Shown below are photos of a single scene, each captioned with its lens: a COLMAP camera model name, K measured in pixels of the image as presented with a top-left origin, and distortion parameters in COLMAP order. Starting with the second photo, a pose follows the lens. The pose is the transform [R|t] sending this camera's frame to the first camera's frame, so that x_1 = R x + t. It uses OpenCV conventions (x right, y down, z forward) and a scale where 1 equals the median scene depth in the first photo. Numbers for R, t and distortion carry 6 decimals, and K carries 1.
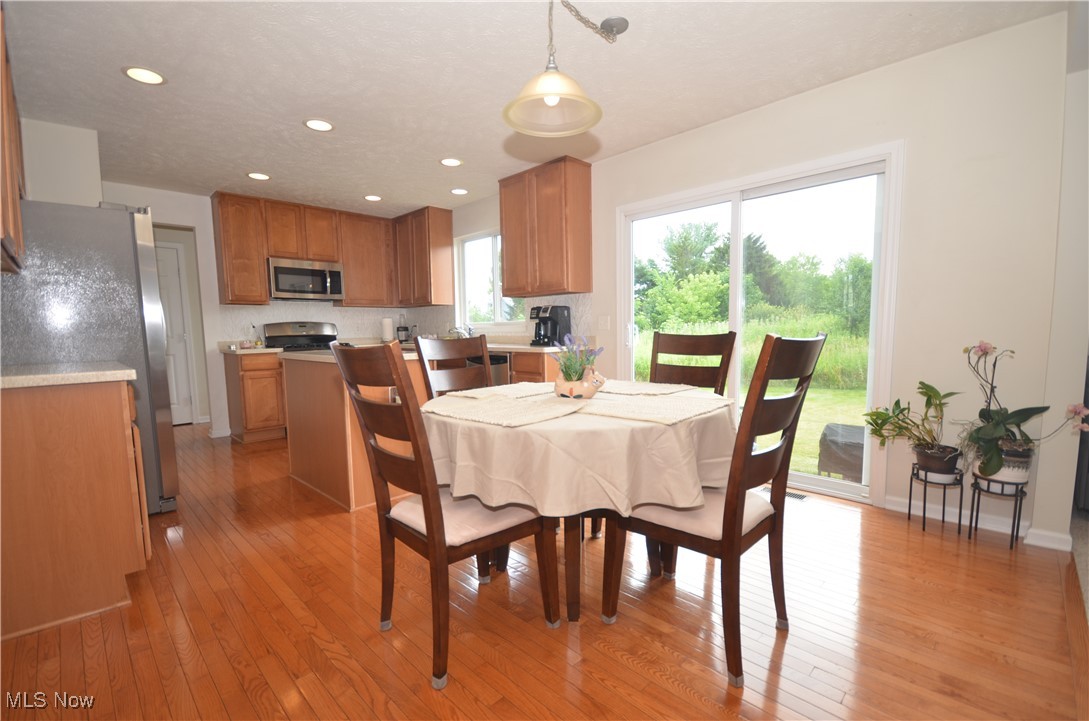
lens RADIAL K [[474.2, 0, 539.8], [0, 474.2, 376.1], [0, 0, 1]] dist [0.008981, -0.011280]
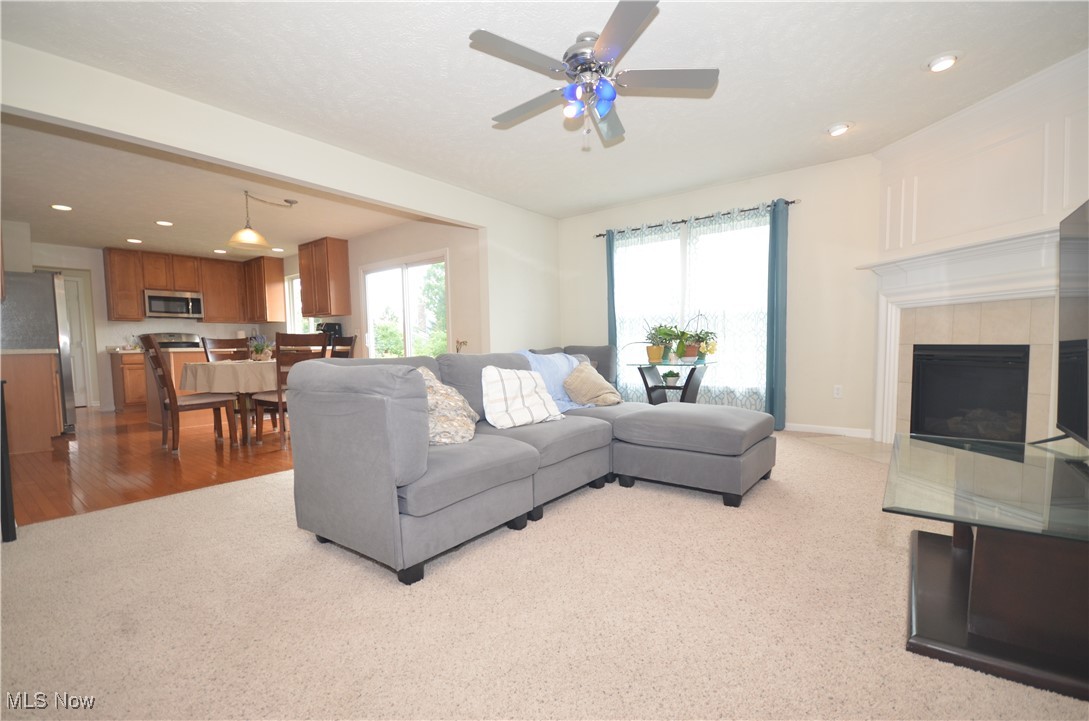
lens RADIAL K [[474.2, 0, 541.7], [0, 474.2, 375.8], [0, 0, 1]] dist [0.008981, -0.011280]
pose [[0.991796, -0.010111, 0.127429, 0.471532], [0.014476, 0.999338, -0.033377, 0.088299], [-0.127007, 0.034947, 0.991286, -0.622018]]
